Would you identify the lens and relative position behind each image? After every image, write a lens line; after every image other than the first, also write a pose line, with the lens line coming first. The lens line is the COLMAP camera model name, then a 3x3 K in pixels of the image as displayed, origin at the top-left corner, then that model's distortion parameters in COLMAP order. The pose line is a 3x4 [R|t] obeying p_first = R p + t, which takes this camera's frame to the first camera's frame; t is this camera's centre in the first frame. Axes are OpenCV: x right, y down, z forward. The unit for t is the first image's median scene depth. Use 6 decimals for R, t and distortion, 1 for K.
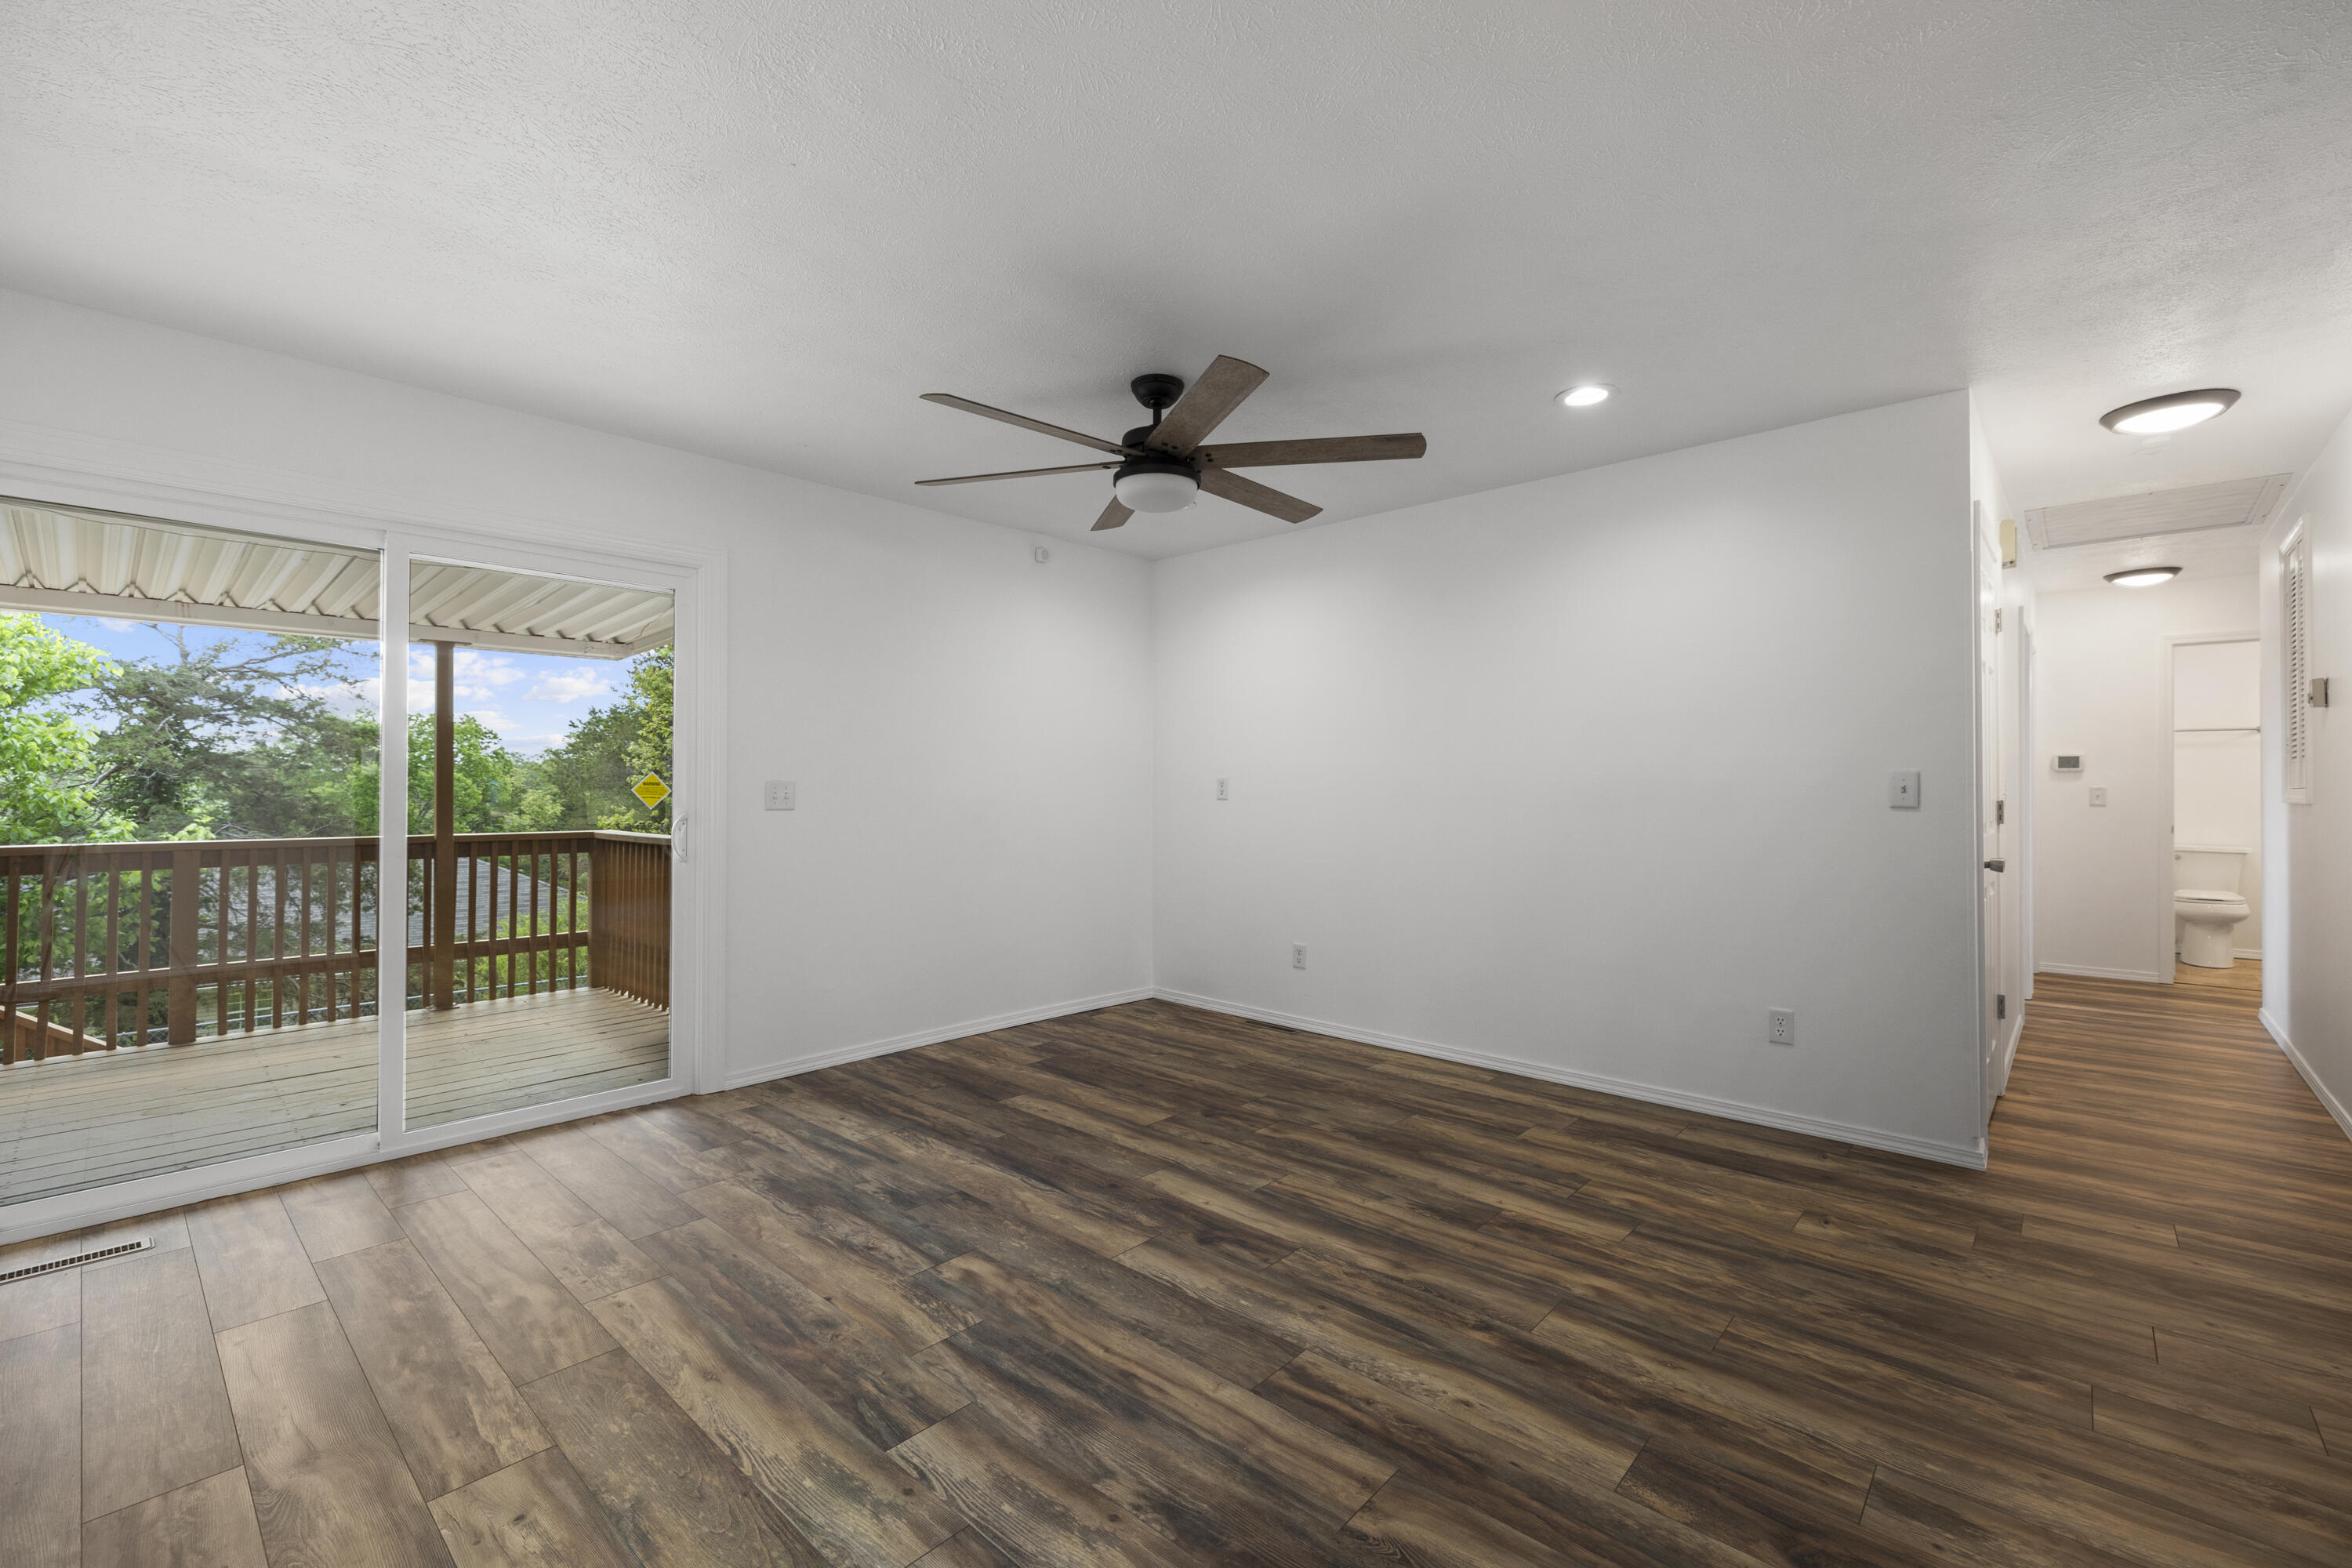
lens RADIAL K [[984.6, 0, 1165.2], [0, 984.6, 776.3], [0, 0, 1]] dist [-0.002248, 0.000761]
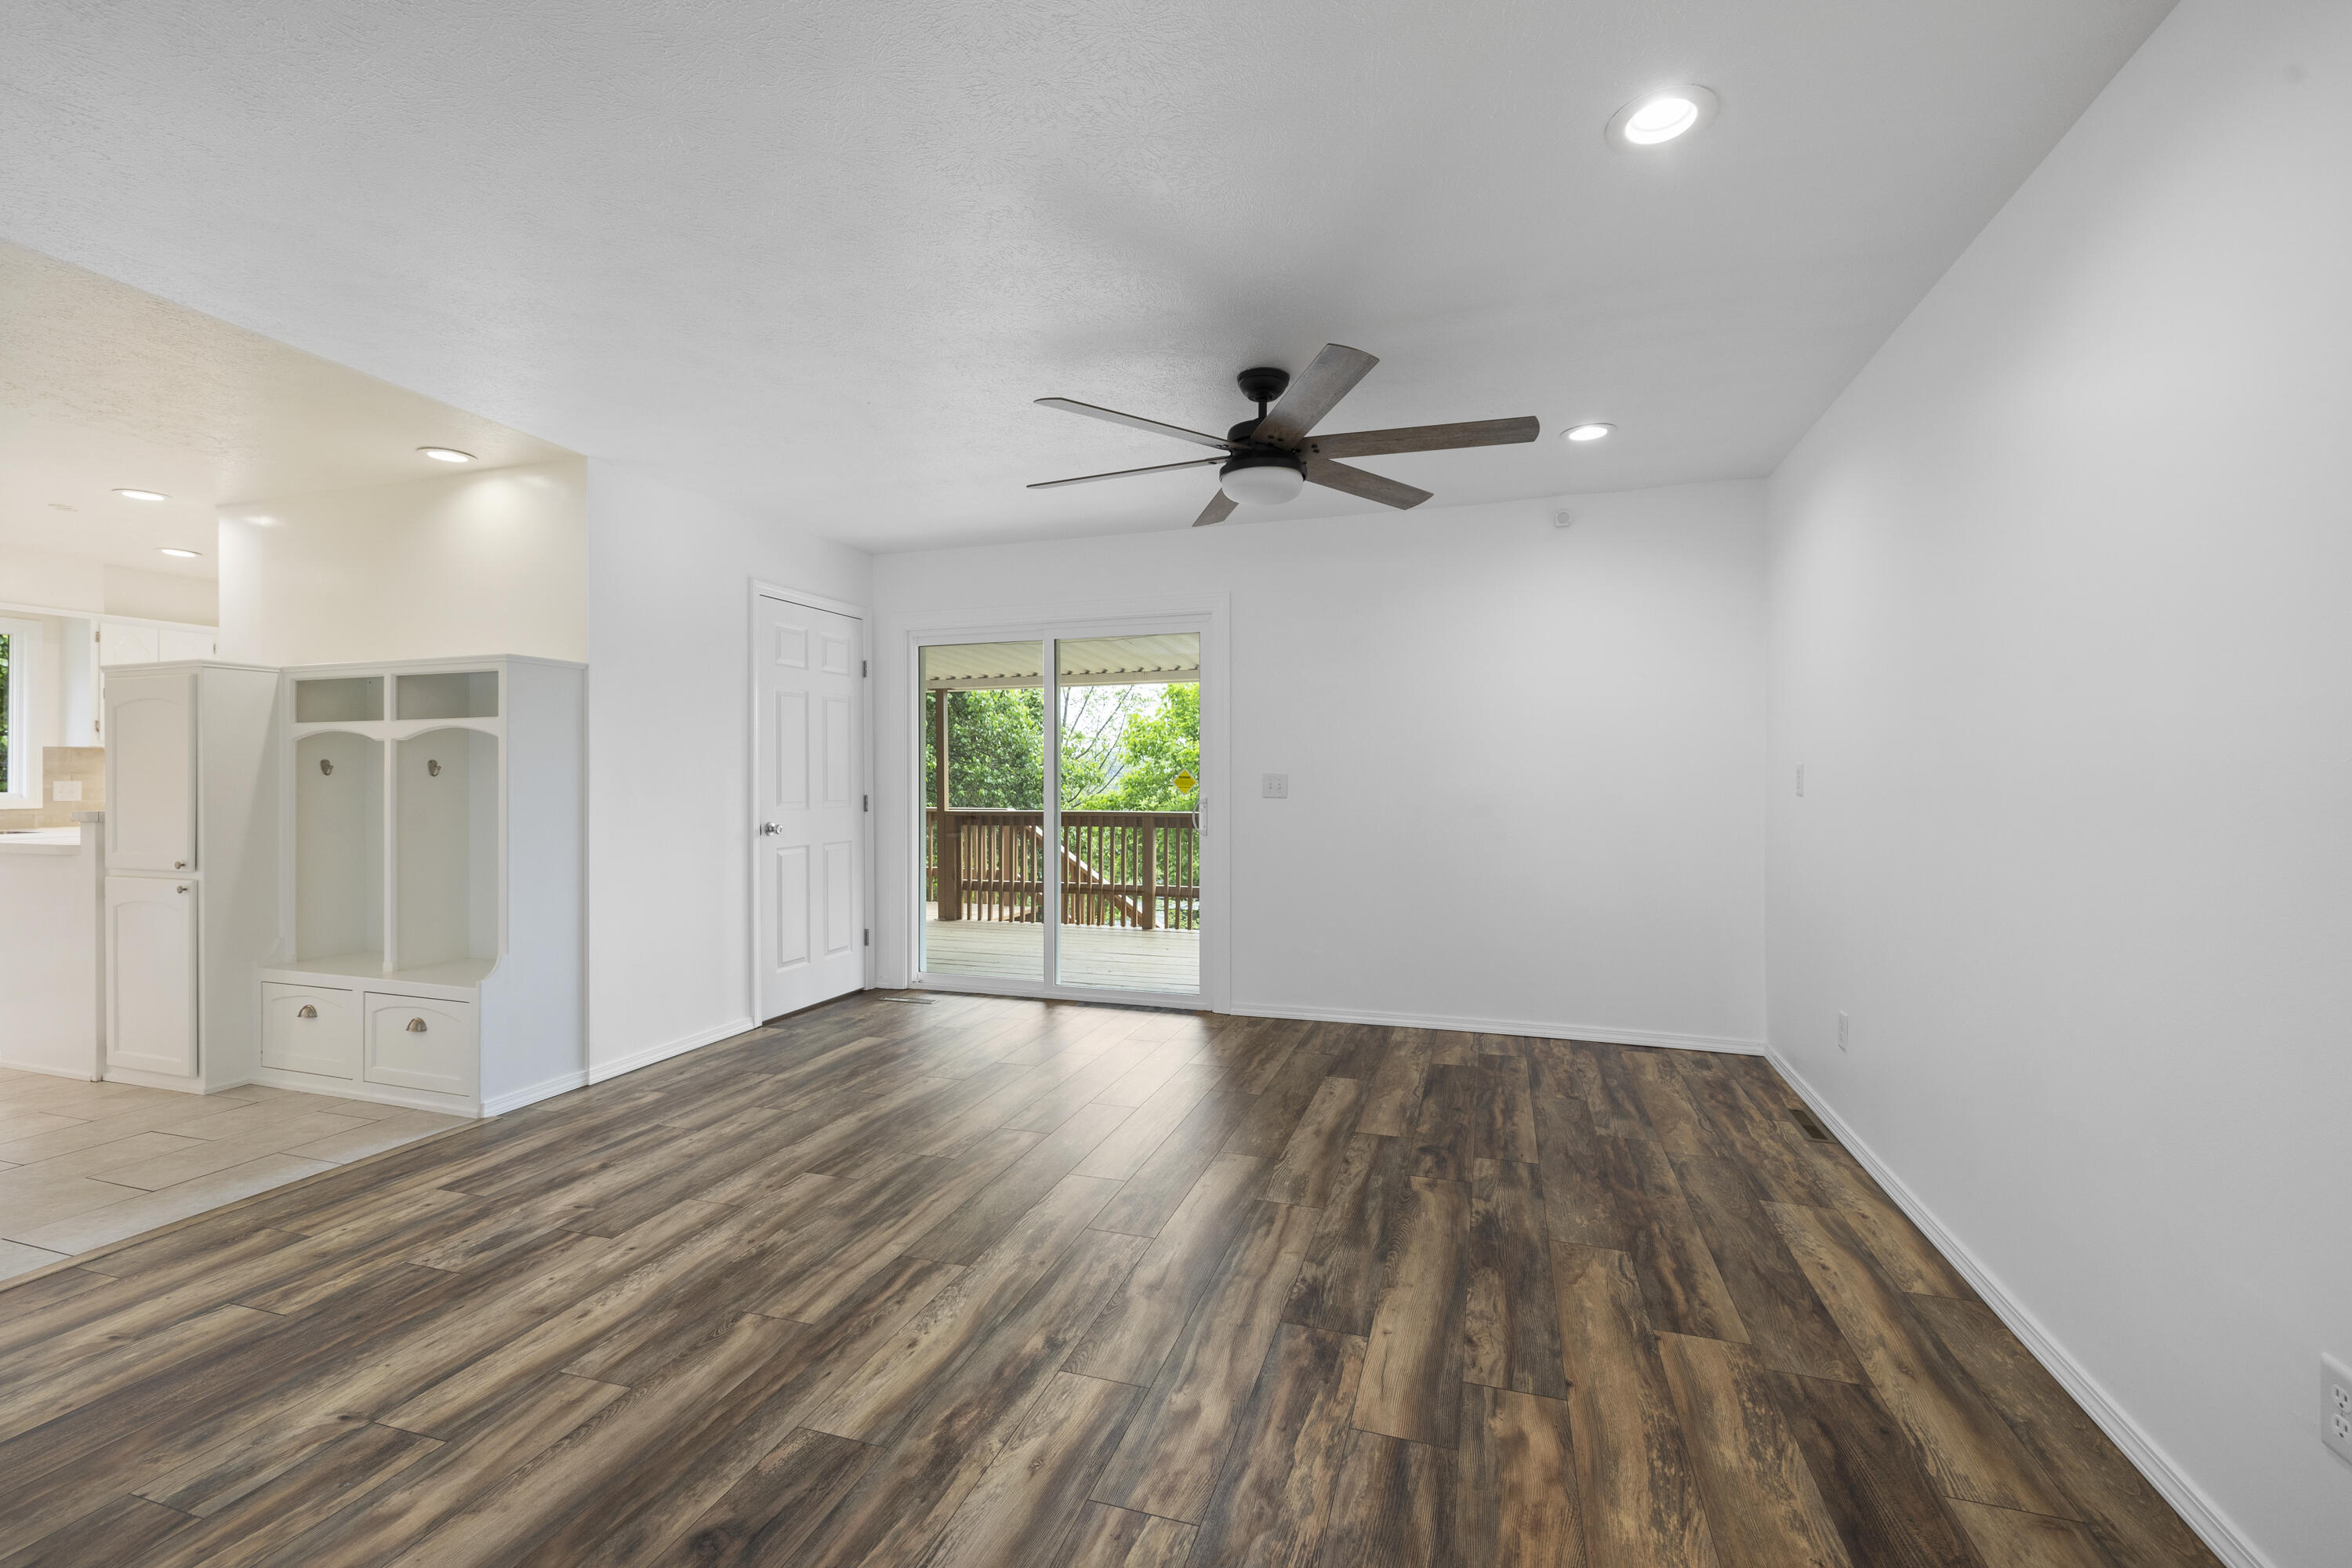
lens RADIAL K [[984.6, 0, 1179.3], [0, 984.6, 783.2], [0, 0, 1]] dist [-0.002248, 0.000761]
pose [[0.427596, 0.003671, -0.903962, 0.860527], [0.010947, 0.999897, 0.009239, 0.005606], [0.903904, -0.013846, 0.427512, 0.492913]]
